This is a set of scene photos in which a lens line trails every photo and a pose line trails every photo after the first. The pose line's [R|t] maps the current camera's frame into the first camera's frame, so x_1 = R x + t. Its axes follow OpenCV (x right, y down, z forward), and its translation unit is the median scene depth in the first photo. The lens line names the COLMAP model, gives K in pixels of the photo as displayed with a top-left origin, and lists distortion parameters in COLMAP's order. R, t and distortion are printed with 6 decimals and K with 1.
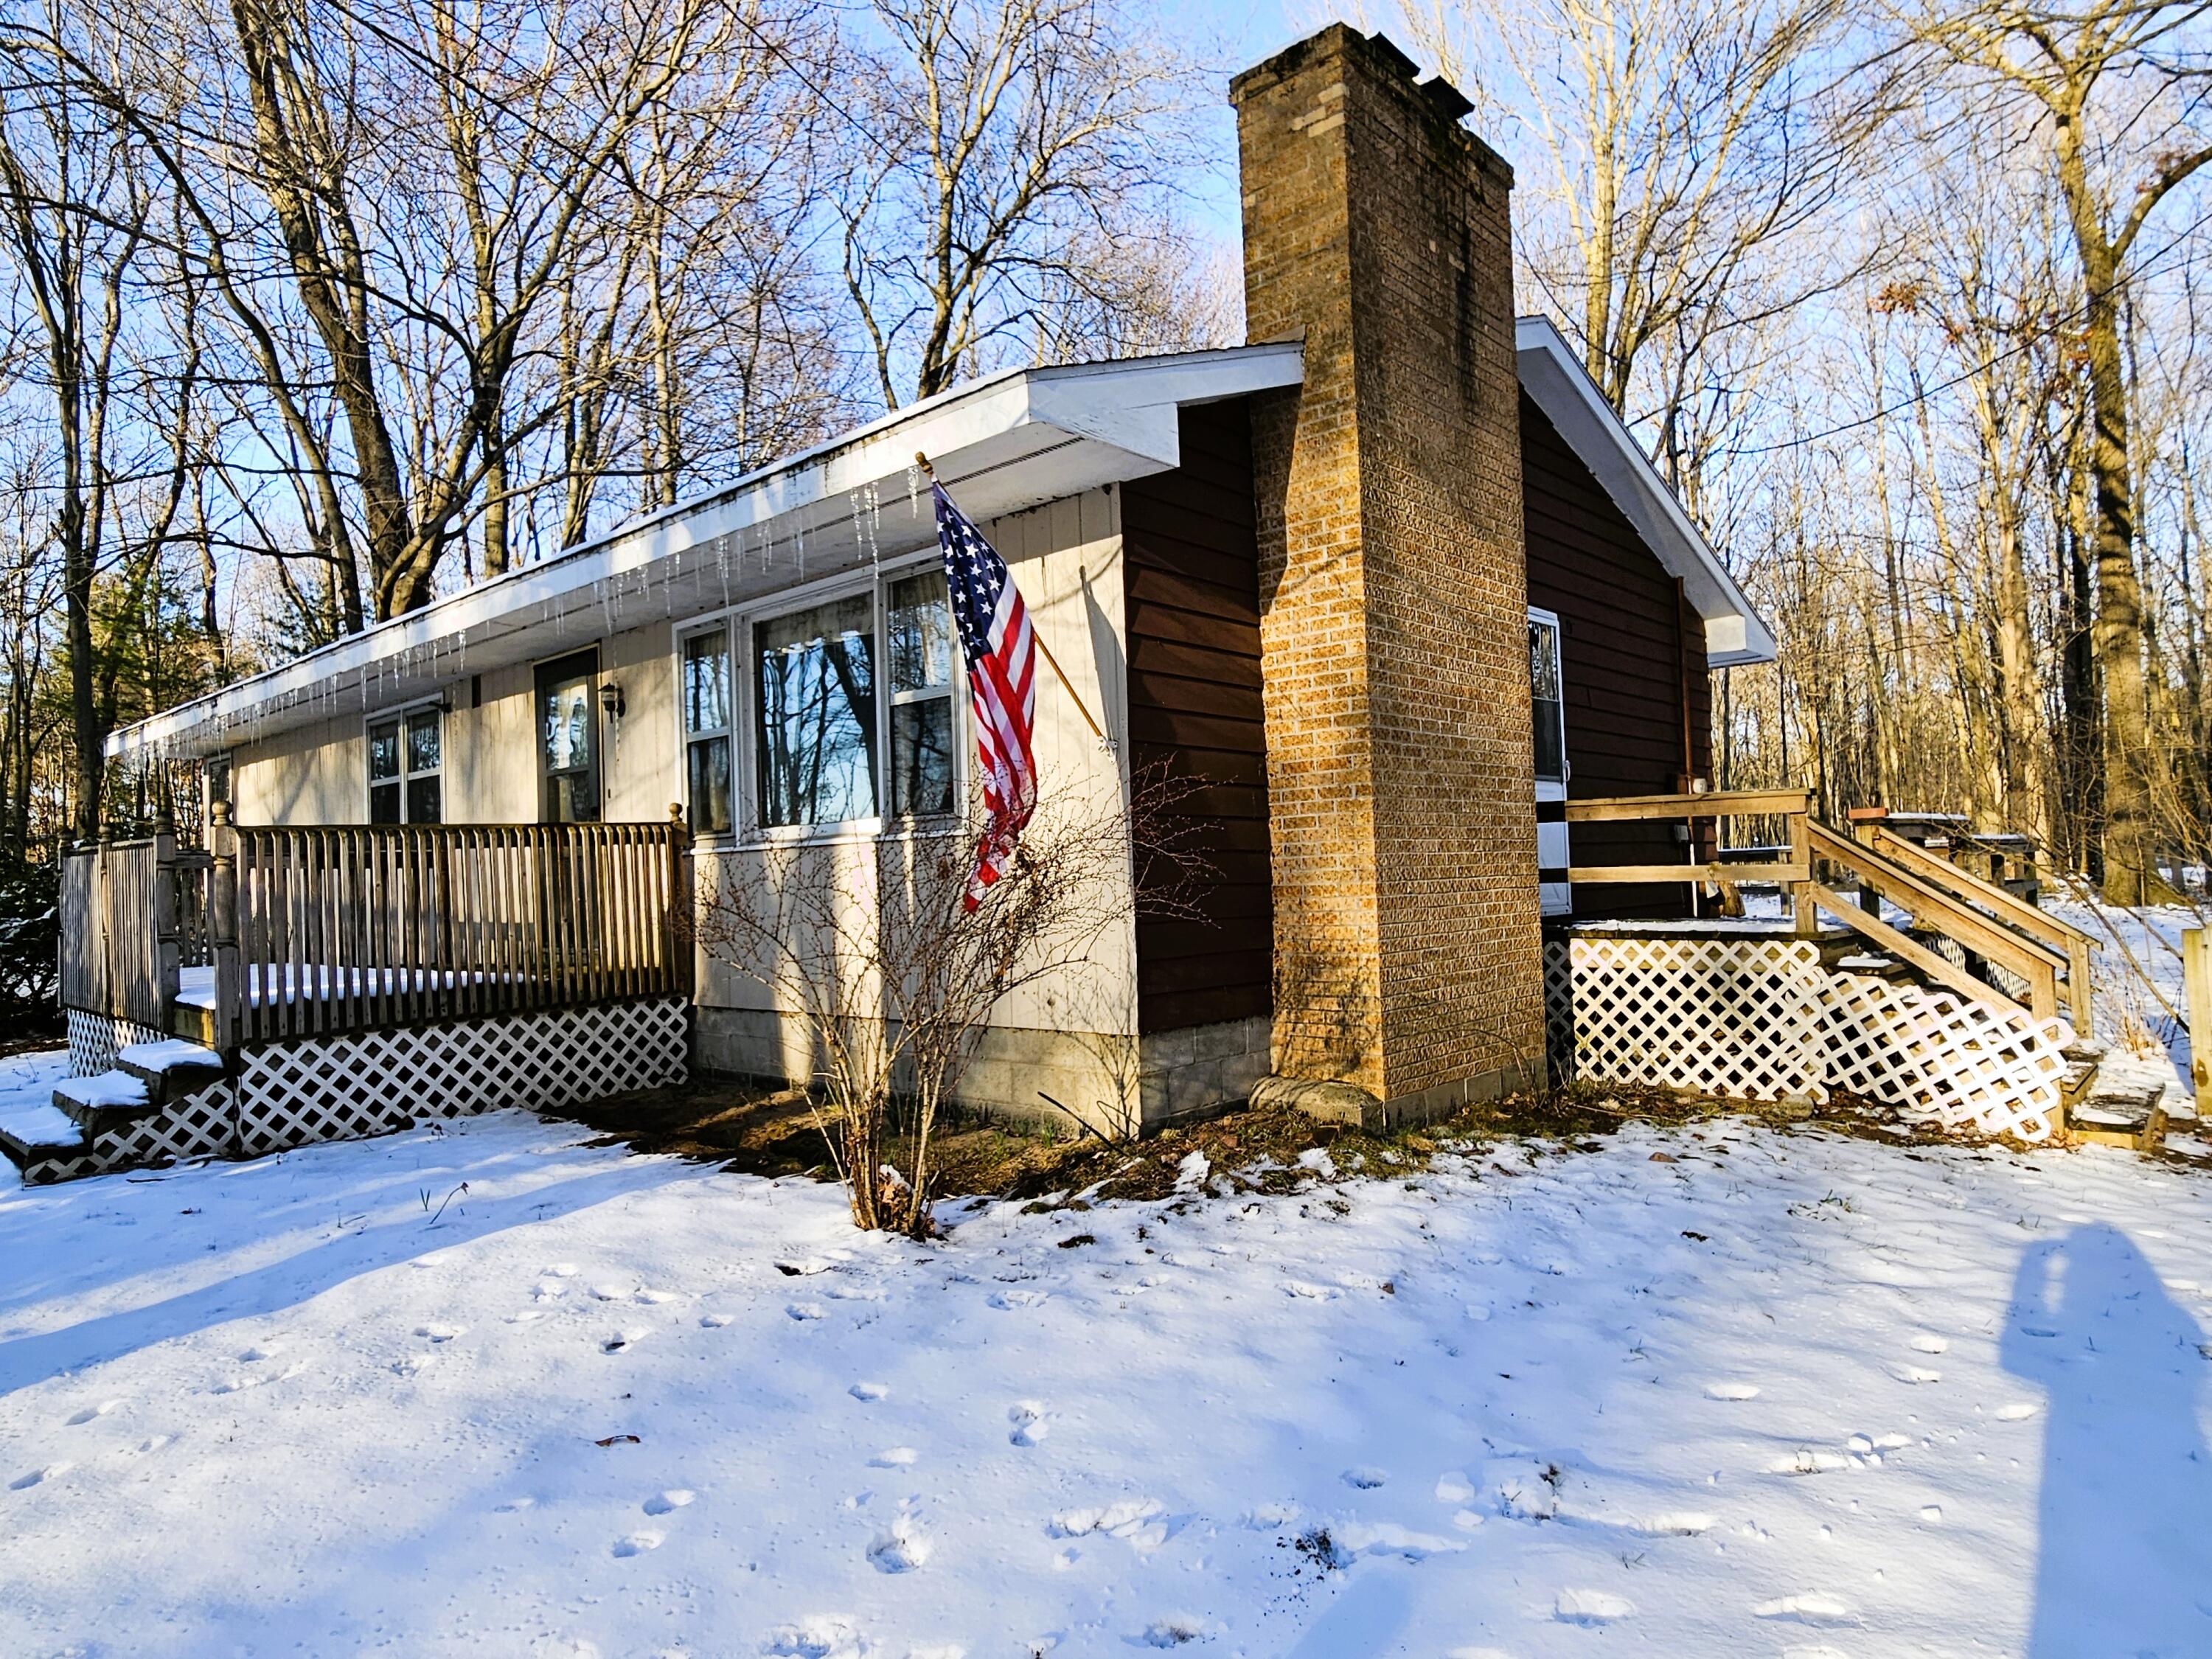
lens RADIAL K [[1011.9, 0, 1109.6], [0, 1011.9, 827.6], [0, 0, 1]] dist [-0.000978, -0.000526]
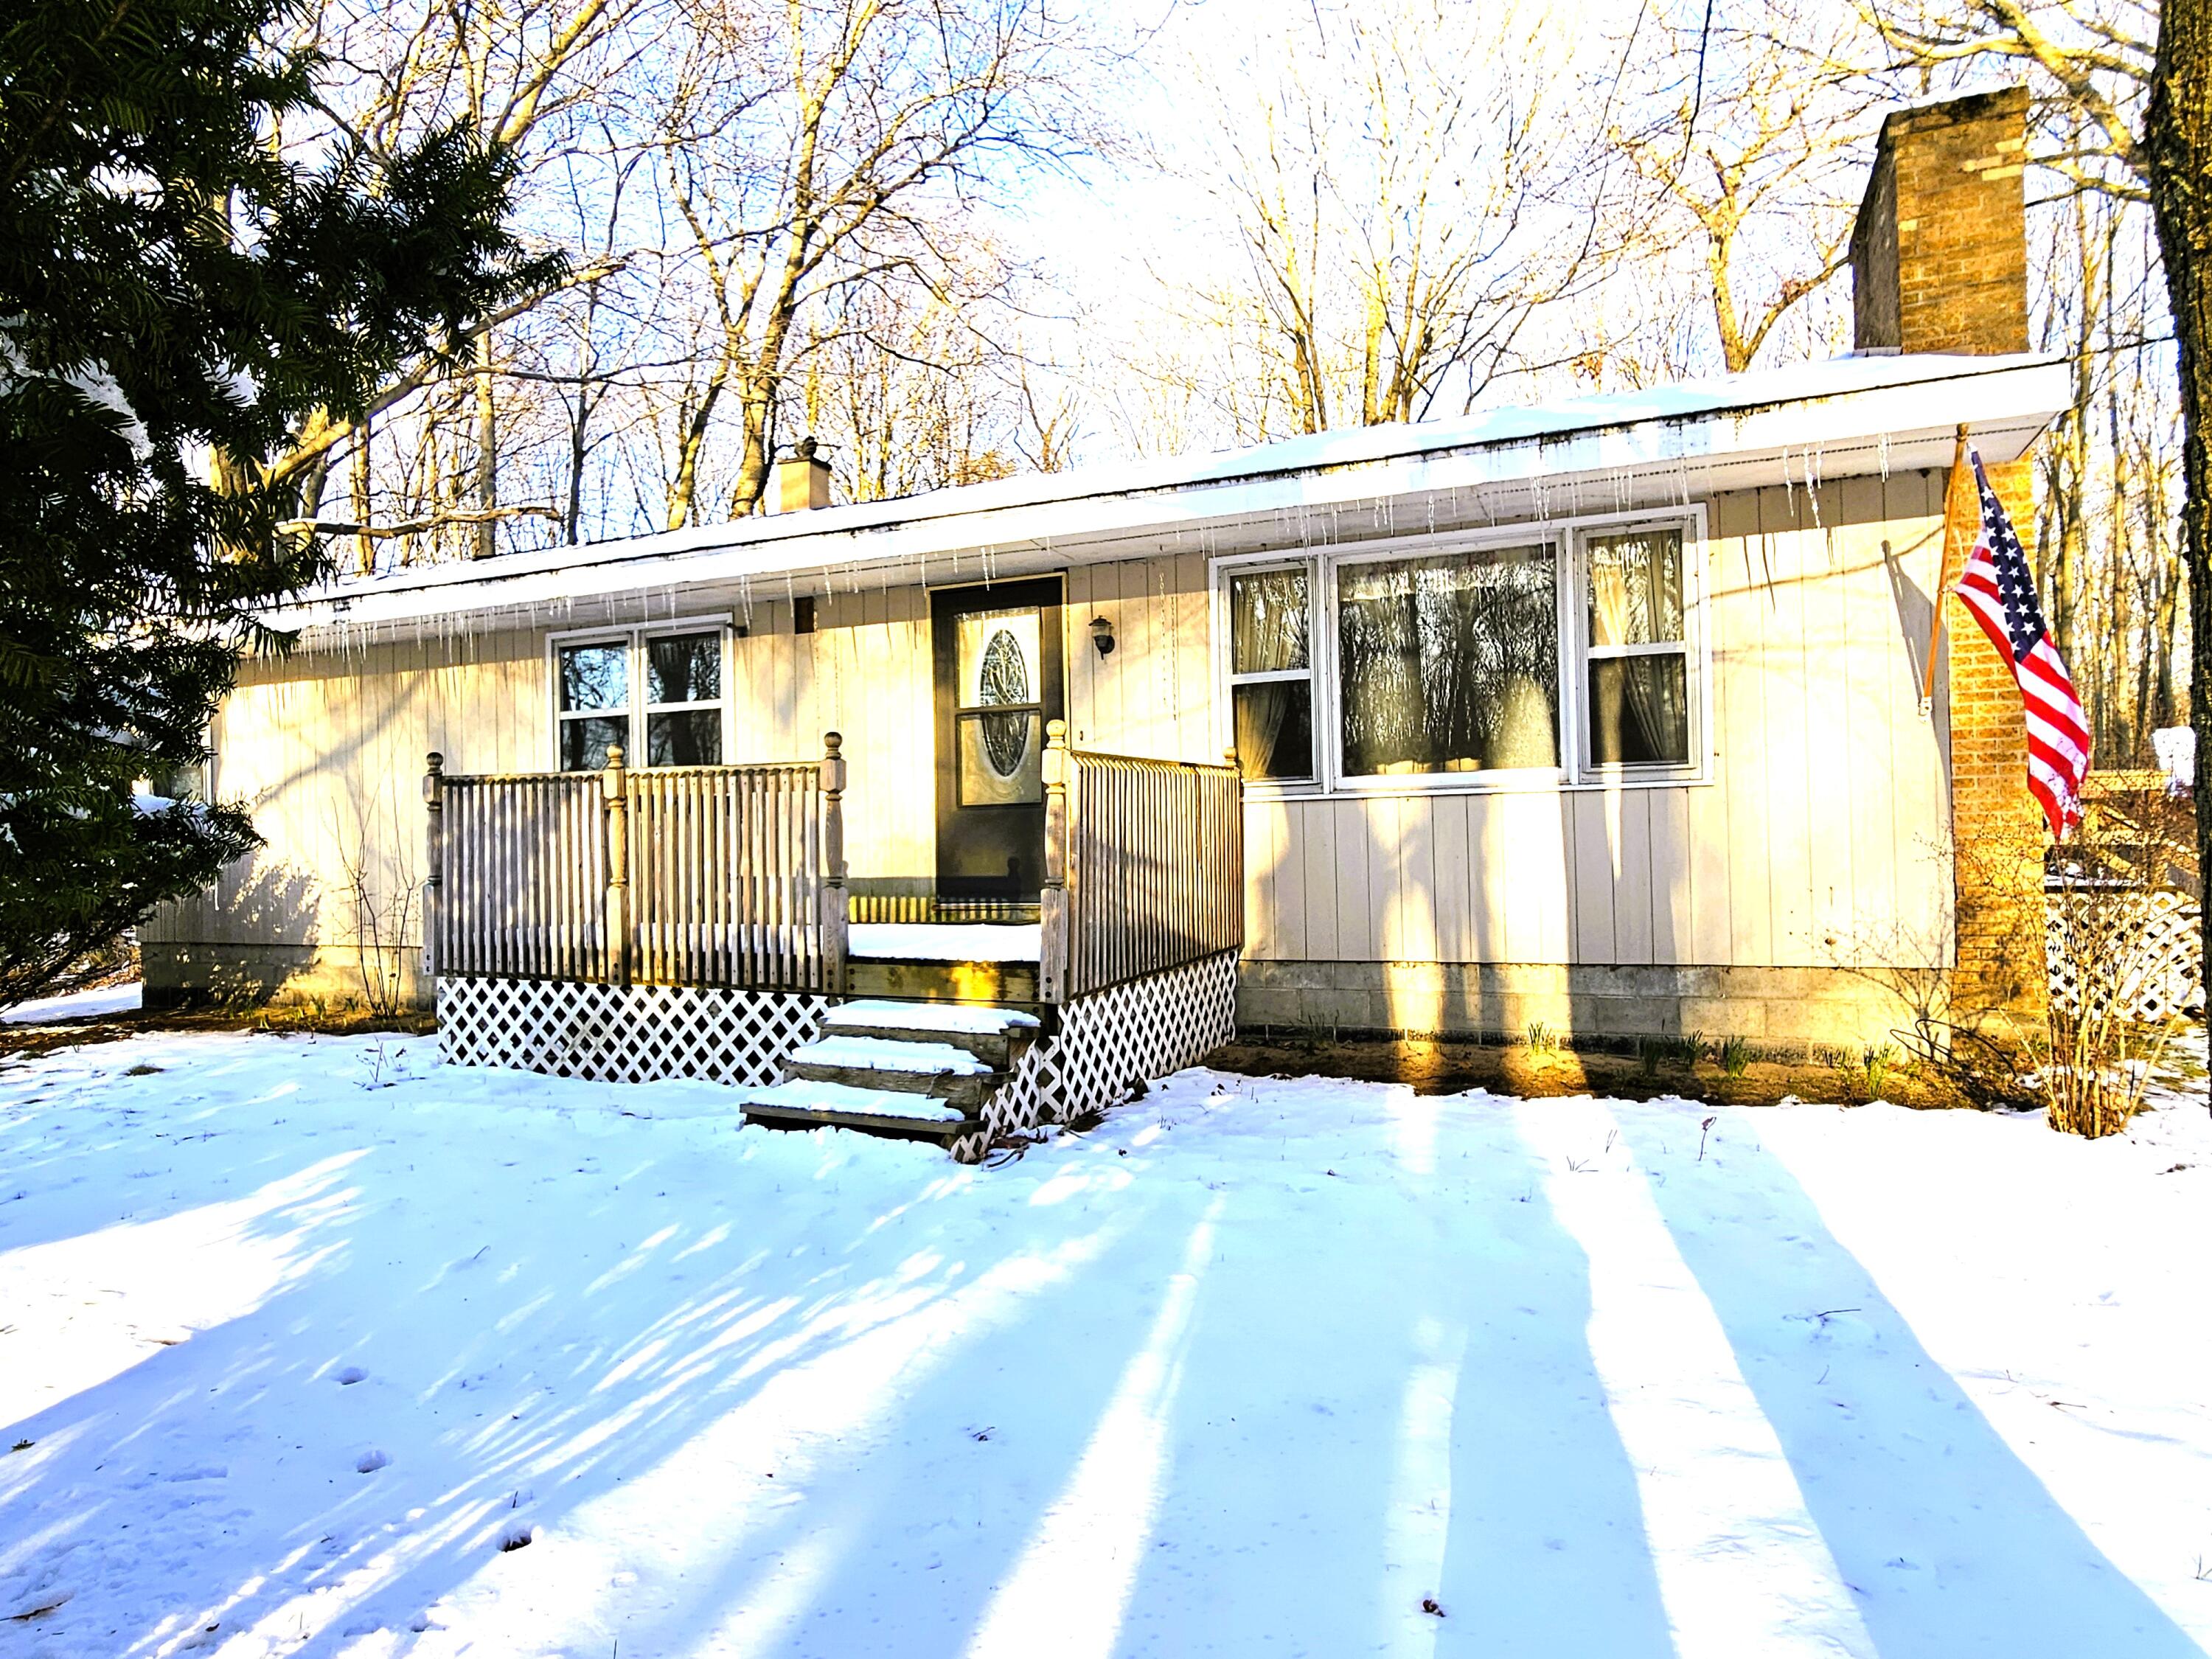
lens RADIAL K [[1009.8, 0, 1102.5], [0, 1009.8, 812.7], [0, 0, 1]] dist [0.003585, 0.000014]
pose [[0.968053, 0.024638, 0.249533, -1.018207], [-0.026005, 0.999659, 0.002182, 0.050005], [-0.249395, -0.008602, 0.968364, 0.137481]]
